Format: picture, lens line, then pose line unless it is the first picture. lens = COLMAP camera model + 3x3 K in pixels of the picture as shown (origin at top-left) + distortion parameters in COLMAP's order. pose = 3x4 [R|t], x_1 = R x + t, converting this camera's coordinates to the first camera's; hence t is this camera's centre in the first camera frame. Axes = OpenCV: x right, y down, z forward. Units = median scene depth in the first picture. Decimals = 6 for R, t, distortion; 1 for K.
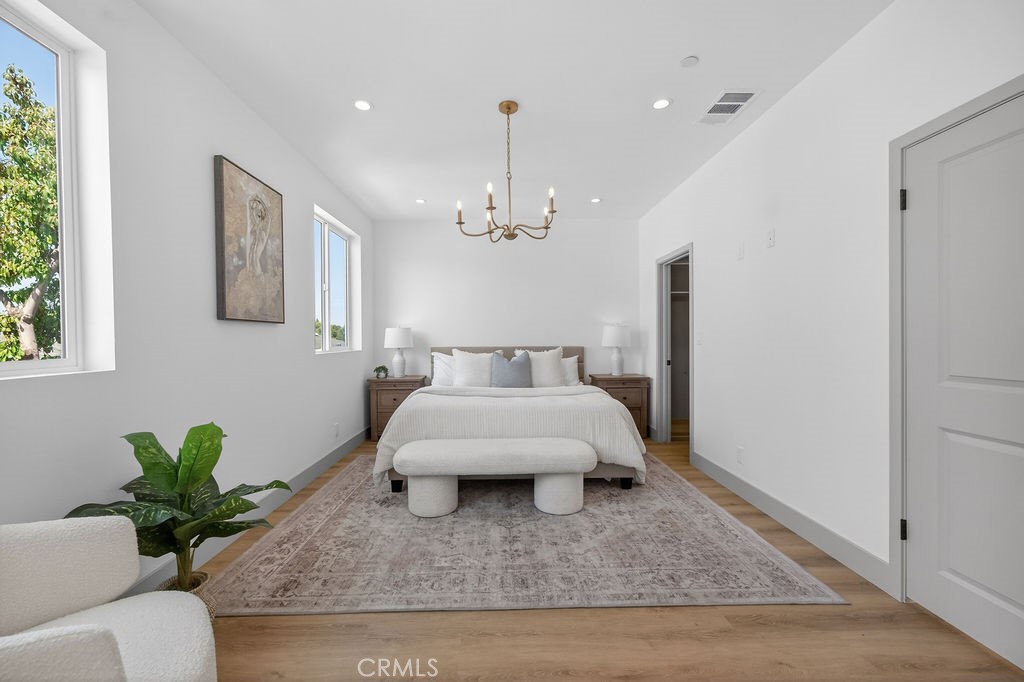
lens RADIAL K [[401.8, 0, 507.5], [0, 401.8, 340.5], [0, 0, 1]] dist [0.000344, 0.000453]
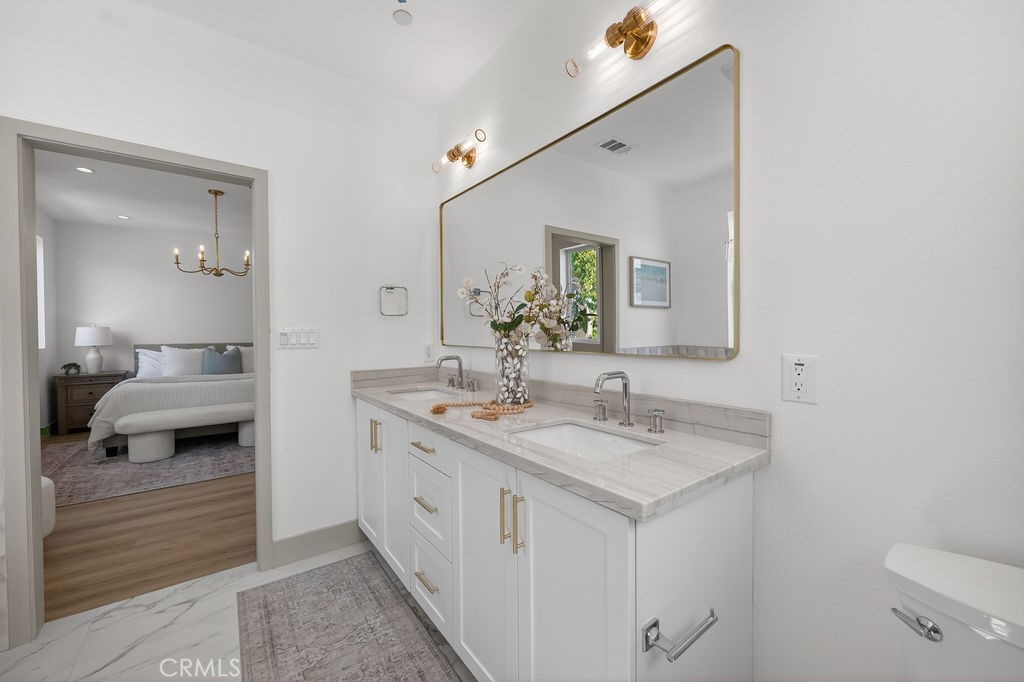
lens RADIAL K [[406.1, 0, 515.1], [0, 406.1, 336.6], [0, 0, 1]] dist [-0.000058, 0.000174]
pose [[0.815724, -0.003893, 0.578429, 0.021041], [0.000450, 0.999981, 0.006095, -0.013077], [-0.578441, -0.004712, 0.815710, -0.588907]]
